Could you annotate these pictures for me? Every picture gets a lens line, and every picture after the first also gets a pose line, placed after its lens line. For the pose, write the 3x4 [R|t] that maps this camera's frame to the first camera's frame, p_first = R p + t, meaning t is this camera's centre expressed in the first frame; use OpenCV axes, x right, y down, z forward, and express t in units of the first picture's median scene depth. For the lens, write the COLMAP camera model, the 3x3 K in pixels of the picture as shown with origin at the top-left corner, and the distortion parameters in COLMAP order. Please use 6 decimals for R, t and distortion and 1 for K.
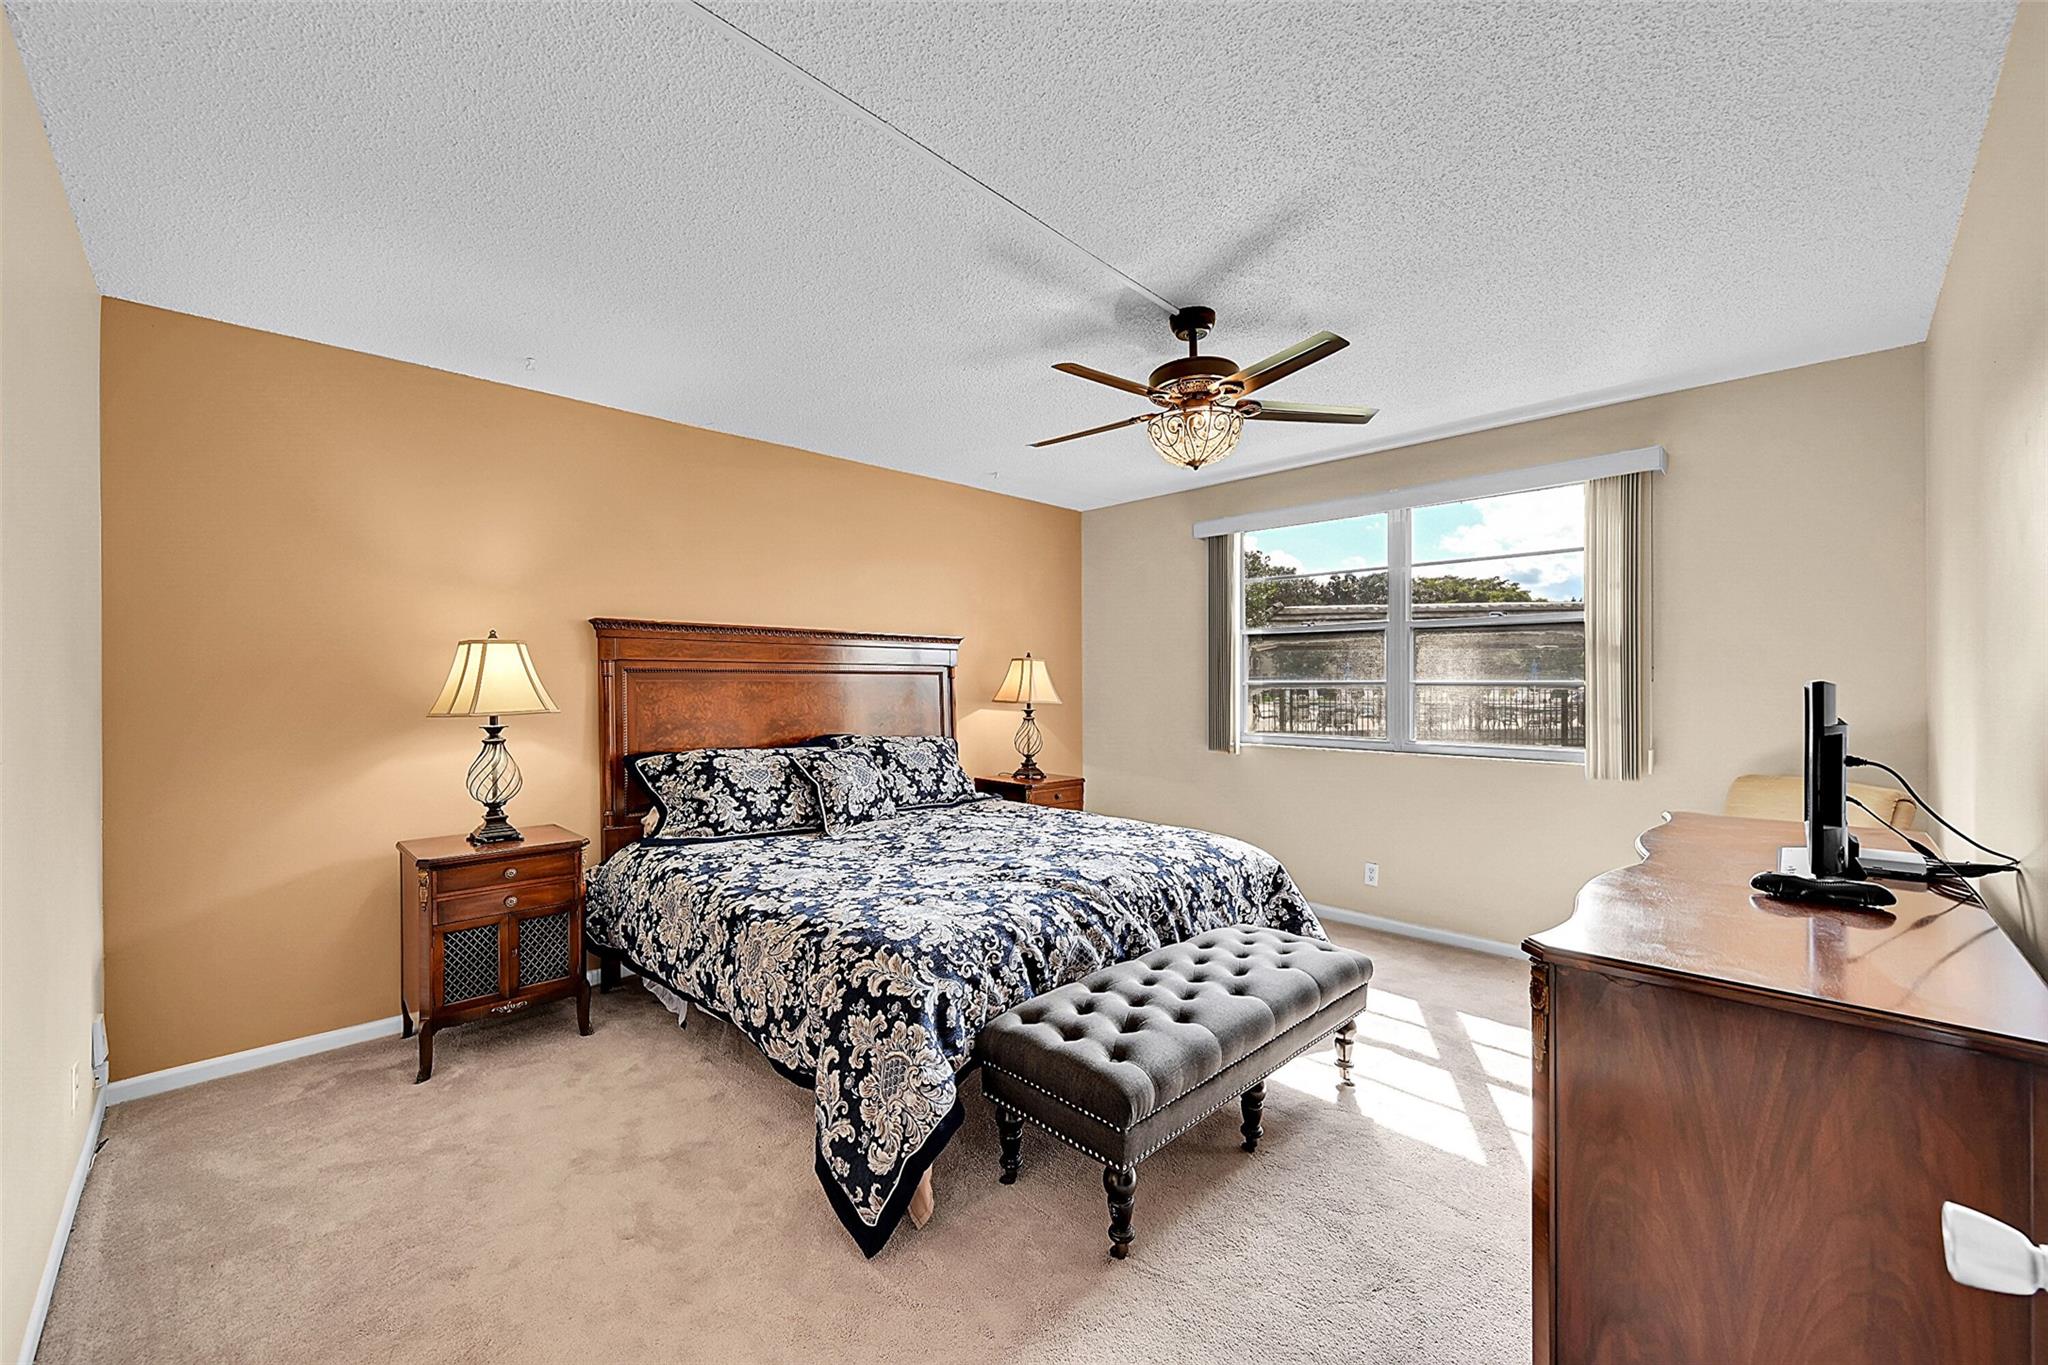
lens RADIAL K [[812.5, 0, 1019.8], [0, 812.5, 679.5], [0, 0, 1]] dist [-0.002900, -0.000090]
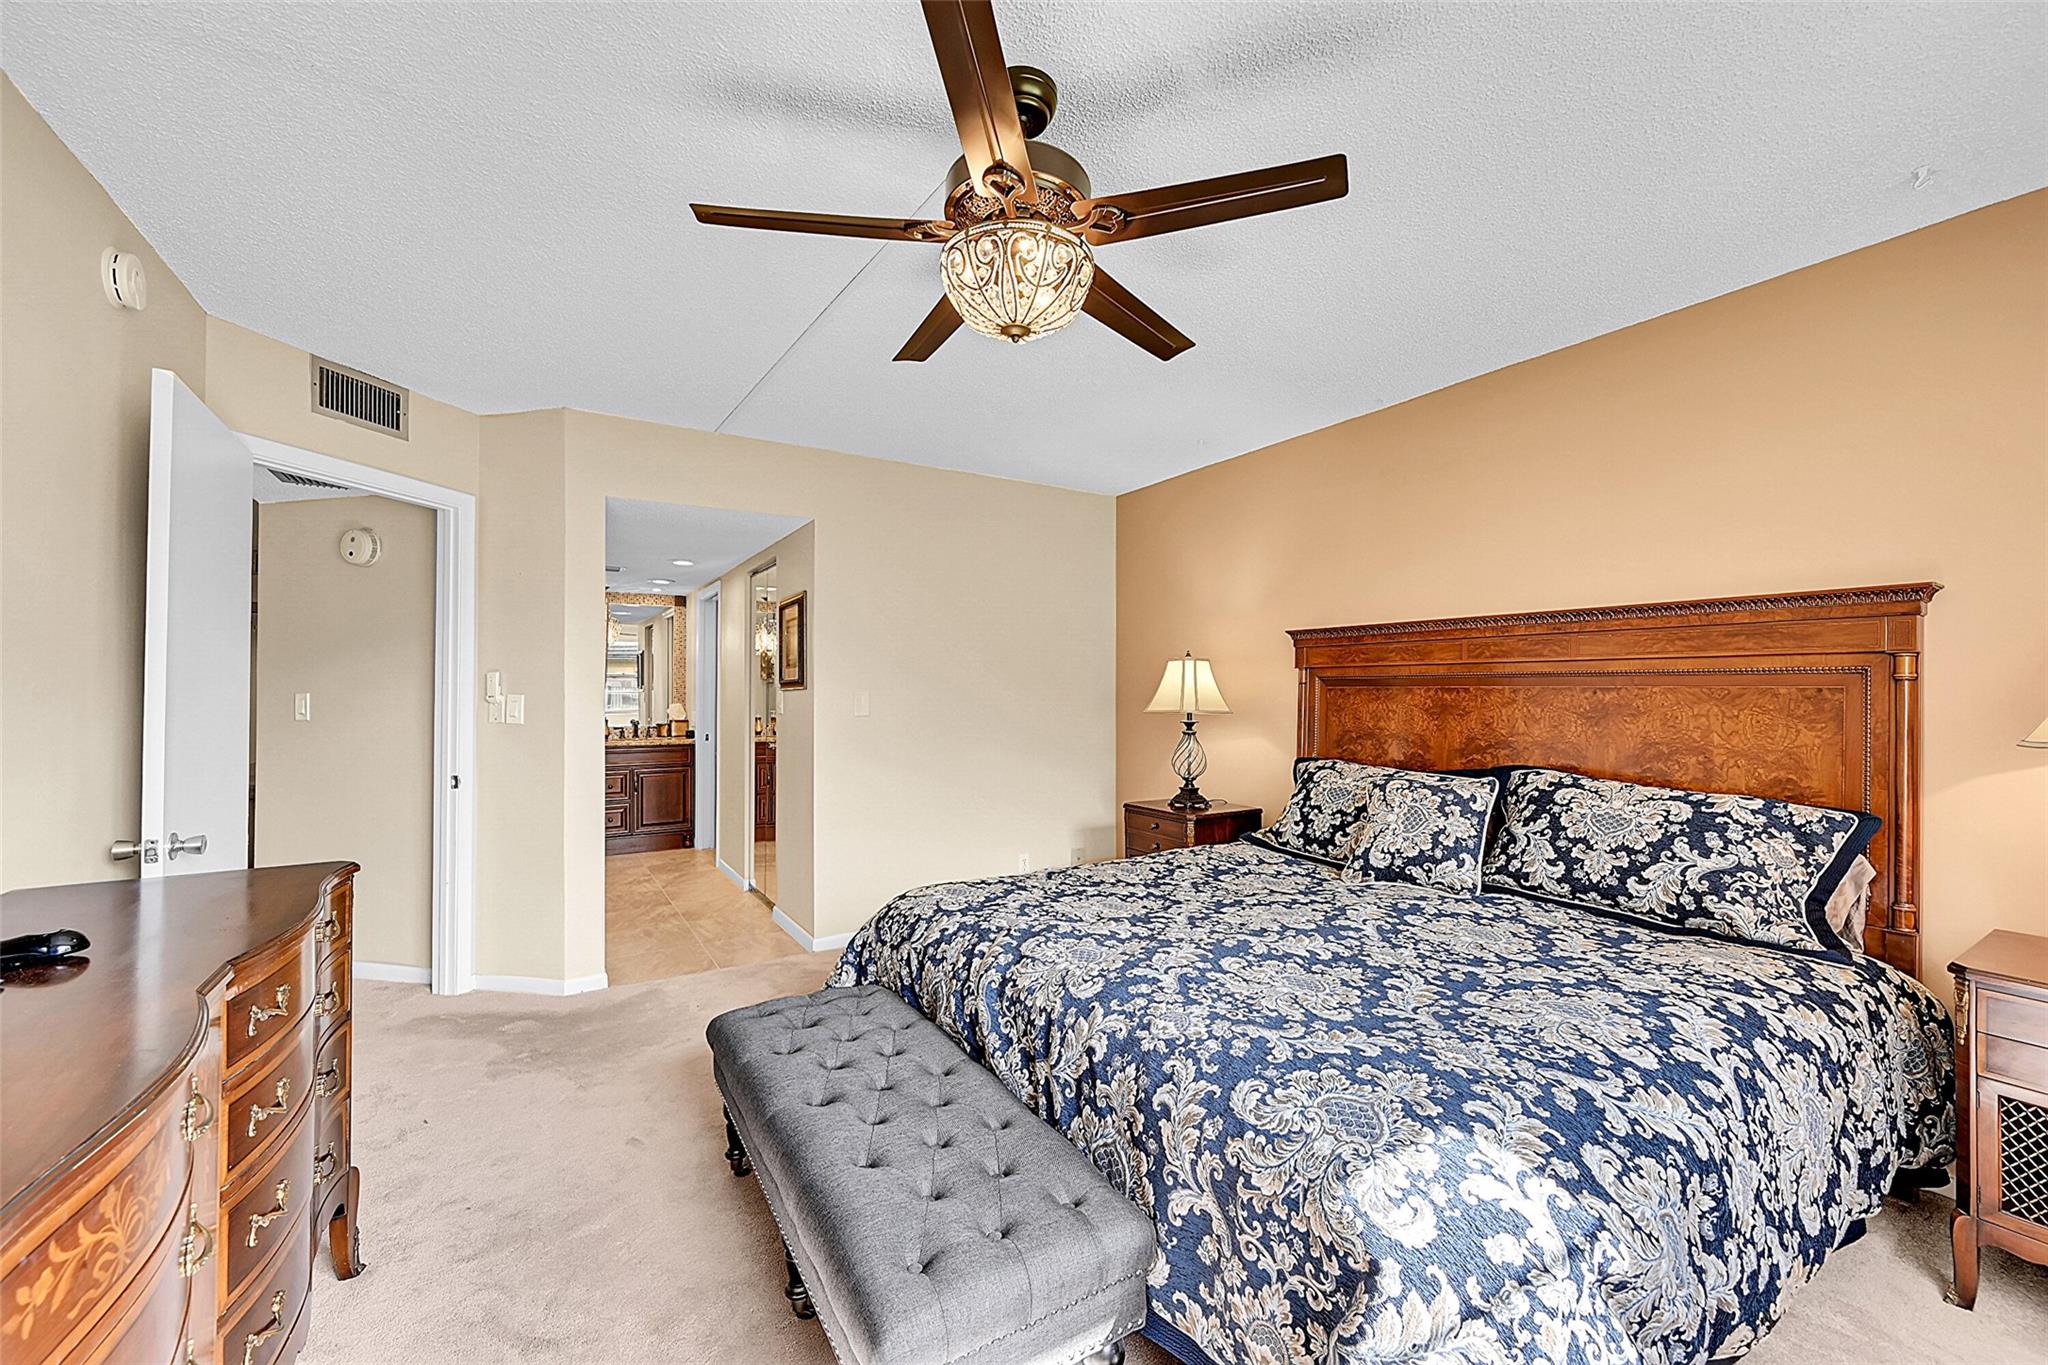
lens RADIAL K [[812.5, 0, 1023.6], [0, 812.5, 690.0], [0, 0, 1]] dist [-0.002900, -0.000090]
pose [[-0.239856, -0.013624, -0.970713, 0.568254], [-0.010125, 0.999882, -0.011532, 0.019552], [0.970756, 0.007063, -0.239966, 0.840936]]
